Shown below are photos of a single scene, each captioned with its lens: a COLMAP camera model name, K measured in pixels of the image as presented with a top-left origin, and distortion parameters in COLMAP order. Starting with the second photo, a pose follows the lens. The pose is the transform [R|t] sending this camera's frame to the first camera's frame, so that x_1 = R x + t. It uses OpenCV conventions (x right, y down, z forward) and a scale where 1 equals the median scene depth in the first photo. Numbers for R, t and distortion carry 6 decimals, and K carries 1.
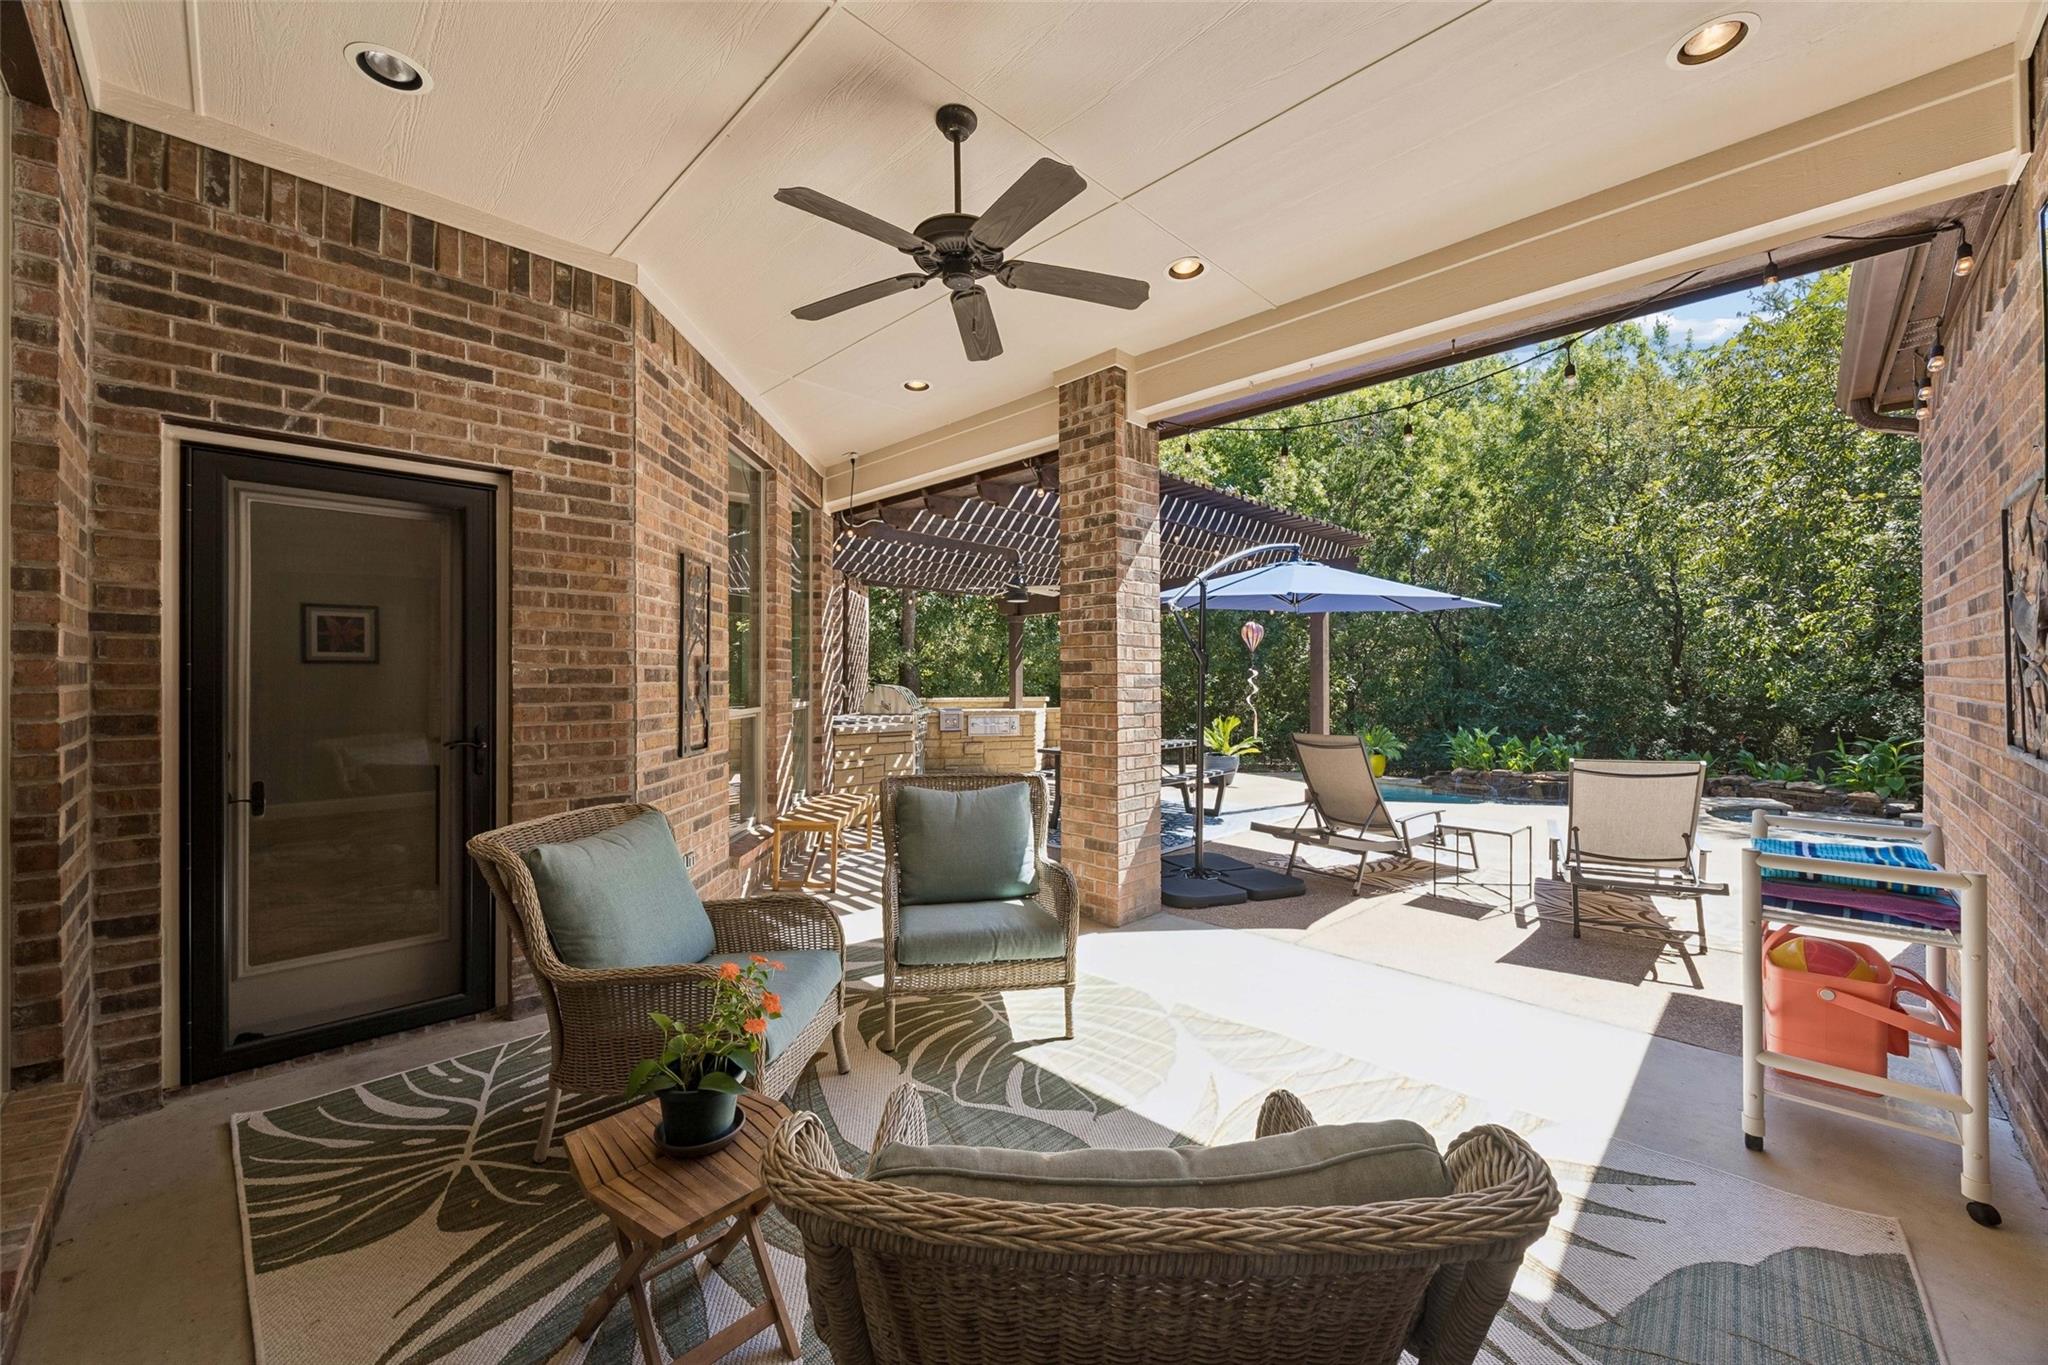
lens RADIAL K [[791.7, 0, 1027.2], [0, 791.7, 678.6], [0, 0, 1]] dist [0.000245, -0.000339]
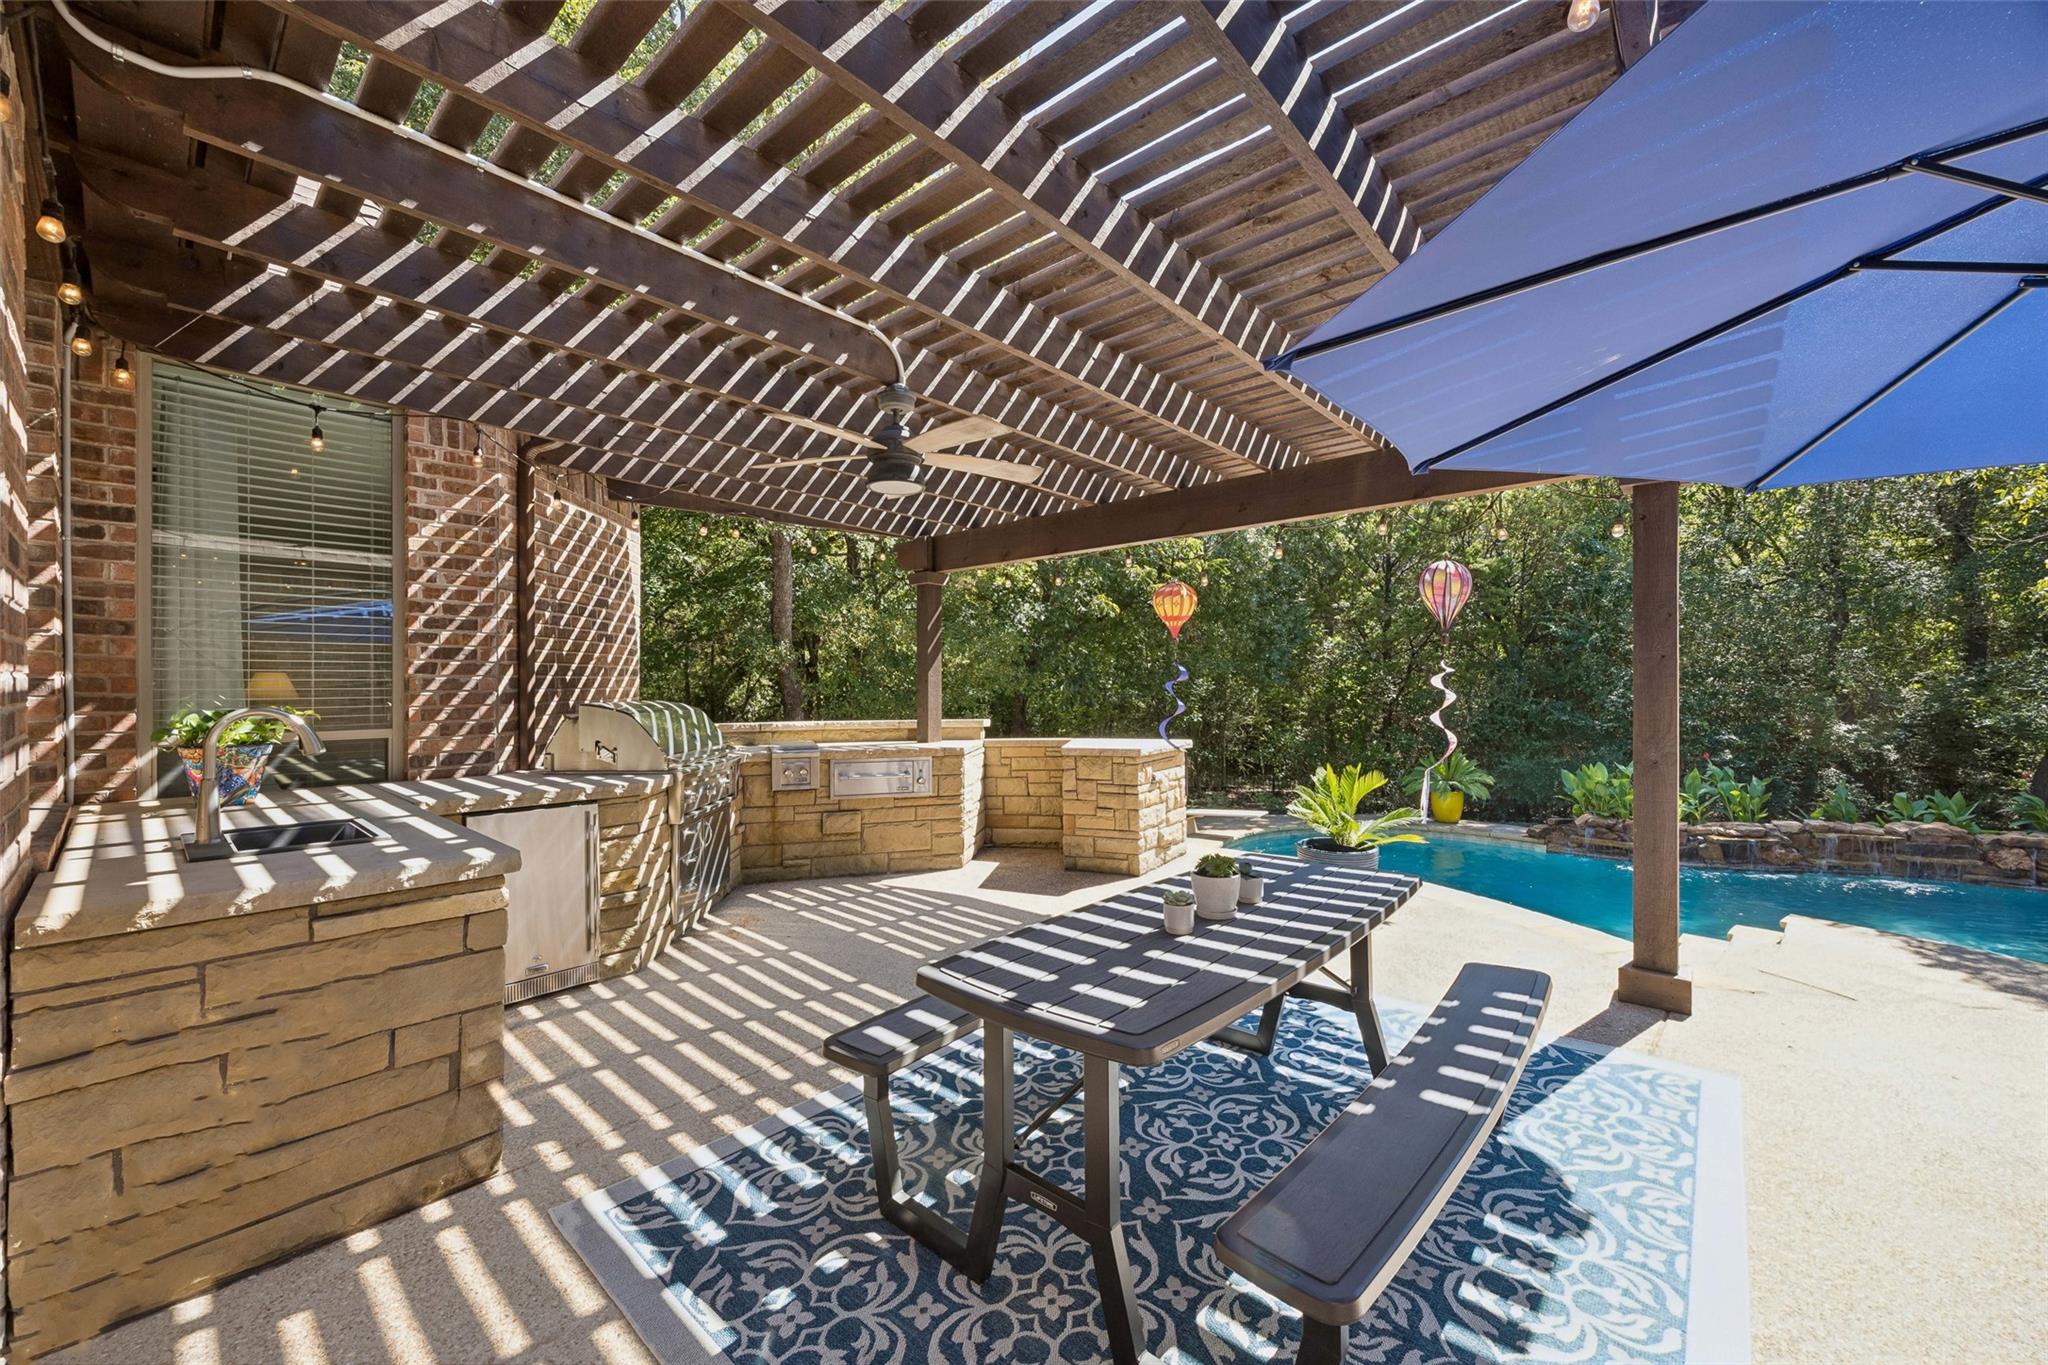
lens RADIAL K [[791.7, 0, 1018.9], [0, 791.7, 684.1], [0, 0, 1]] dist [0.000245, -0.000339]
pose [[0.998538, 0.001151, 0.054047, 0.019214], [-0.001300, 0.999995, 0.002717, -0.003301], [-0.054044, -0.002783, 0.998535, 0.473557]]
